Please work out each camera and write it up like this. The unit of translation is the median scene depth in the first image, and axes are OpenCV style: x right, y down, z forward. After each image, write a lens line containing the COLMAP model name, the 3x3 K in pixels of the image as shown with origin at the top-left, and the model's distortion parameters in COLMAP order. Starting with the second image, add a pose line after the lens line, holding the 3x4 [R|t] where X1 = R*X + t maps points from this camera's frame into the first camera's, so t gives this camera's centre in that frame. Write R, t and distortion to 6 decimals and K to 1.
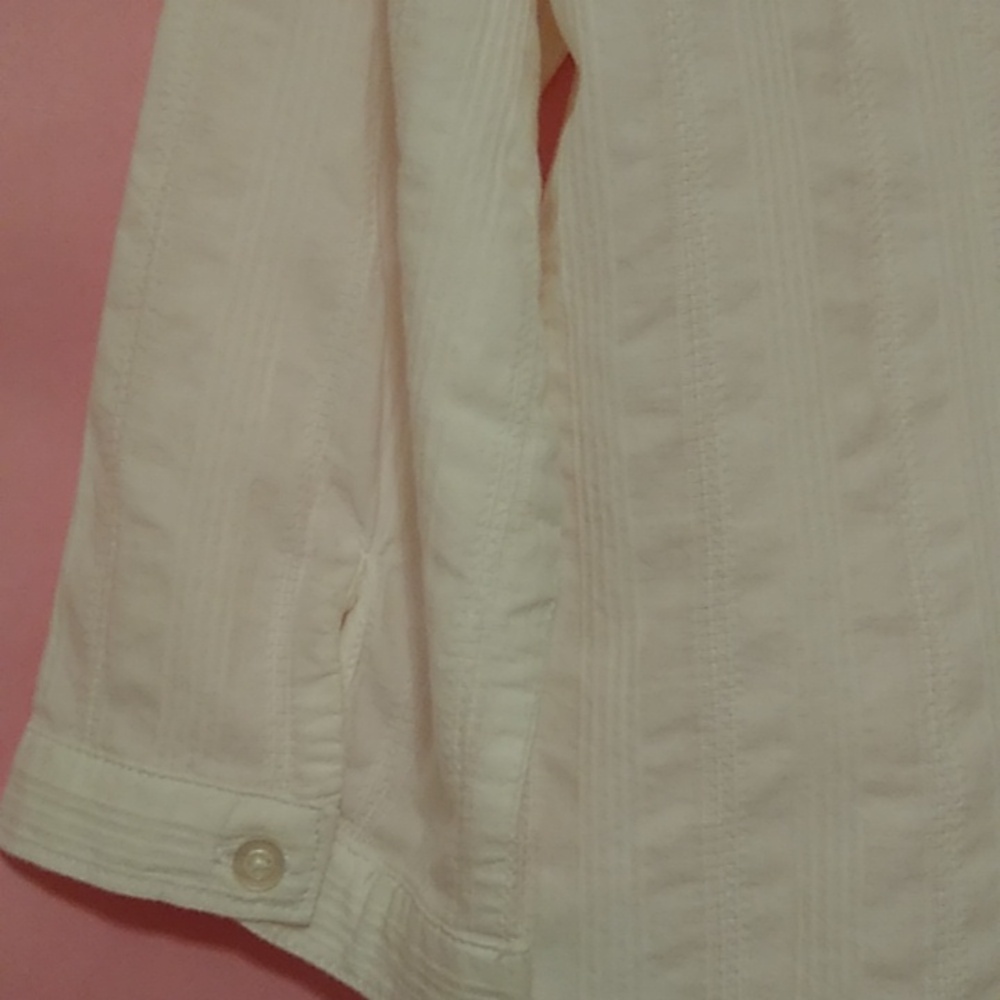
lens RADIAL K [[1598.7, 0, 494.3], [0, 1598.7, 504.5], [0, 0, 1]] dist [0.049872, 0.000000]
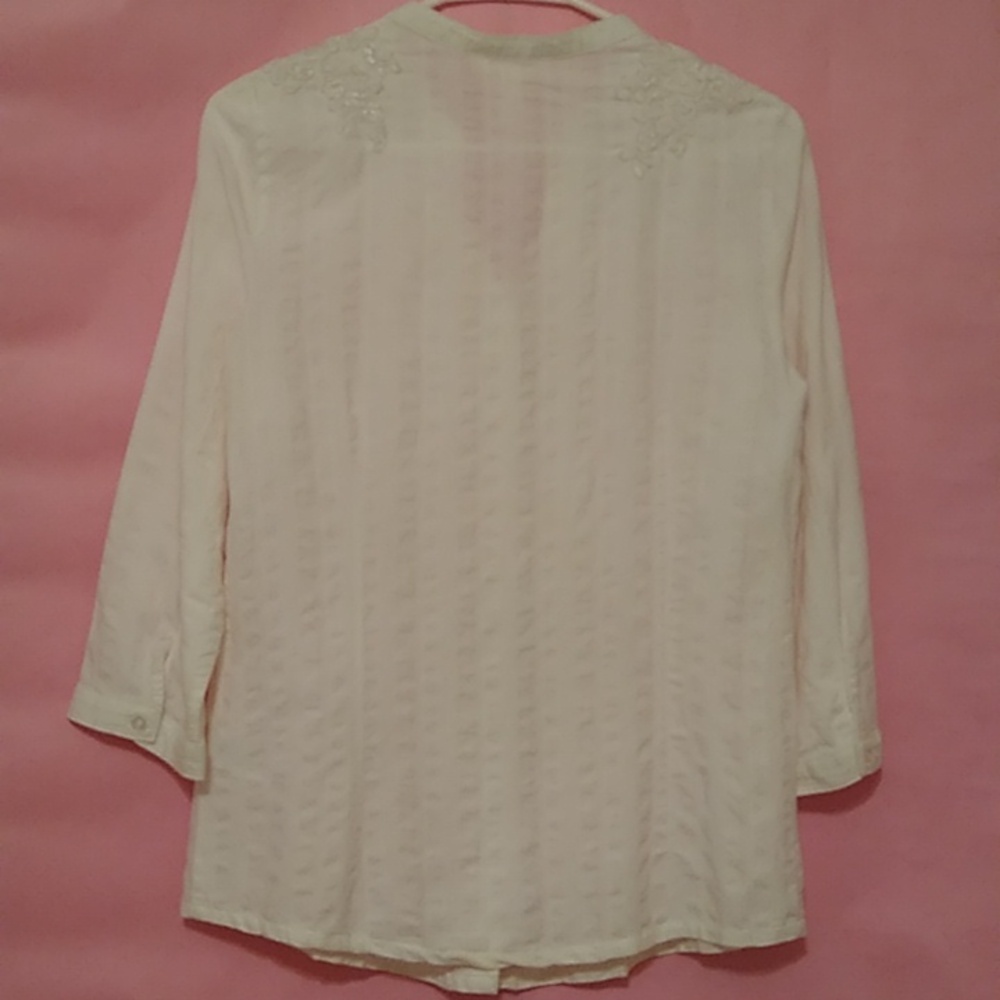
lens RADIAL K [[1598.7, 0, 501.5], [0, 1598.7, 505.1], [0, 0, 1]] dist [0.049872, 0.000000]
pose [[0.995881, 0.020542, -0.088311, 0.940190], [-0.020760, 0.999783, -0.001550, -0.266661], [0.088260, 0.003377, 0.996092, -2.423028]]
